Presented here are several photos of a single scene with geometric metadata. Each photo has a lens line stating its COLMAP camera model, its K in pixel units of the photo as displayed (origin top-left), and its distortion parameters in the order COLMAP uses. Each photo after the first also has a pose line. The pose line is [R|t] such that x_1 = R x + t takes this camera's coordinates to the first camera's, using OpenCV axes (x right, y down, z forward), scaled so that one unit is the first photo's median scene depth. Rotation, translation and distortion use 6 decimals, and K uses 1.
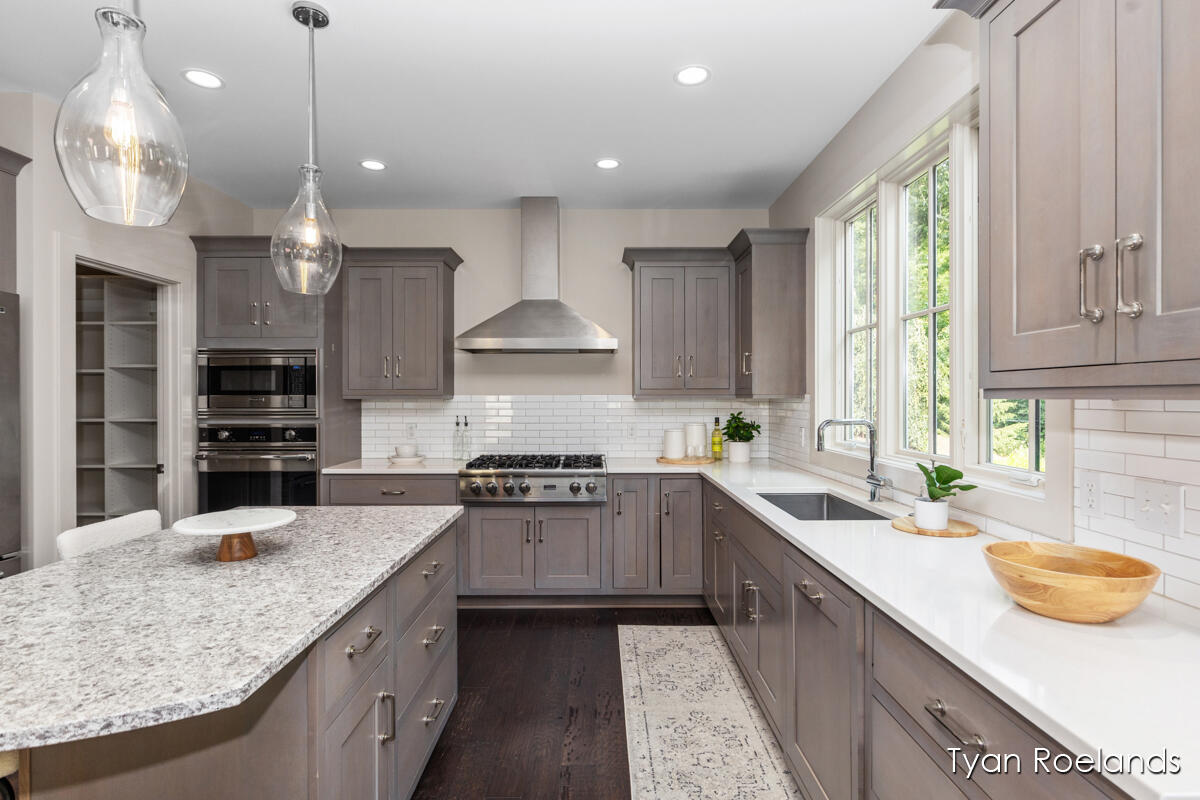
lens RADIAL K [[590.4, 0, 600.0], [0, 590.4, 400.0], [0, 0, 1]] dist [-0.000335, -0.000068]
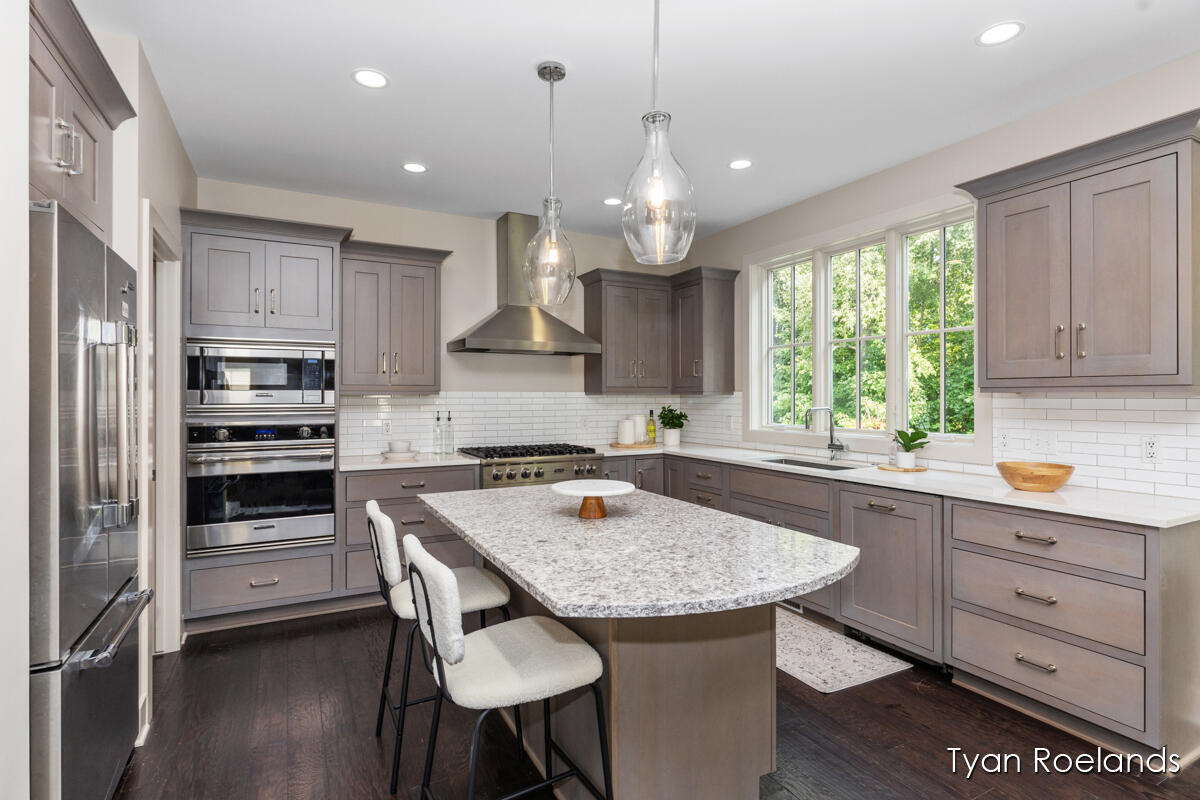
lens RADIAL K [[589.7, 0, 600.0], [0, 589.7, 400.0], [0, 0, 1]] dist [-0.000664, -0.000142]
pose [[0.885081, -0.003080, 0.465427, -0.499589], [0.002074, 0.999994, 0.002673, 0.005301], [-0.465432, -0.001401, 0.885082, -0.054295]]
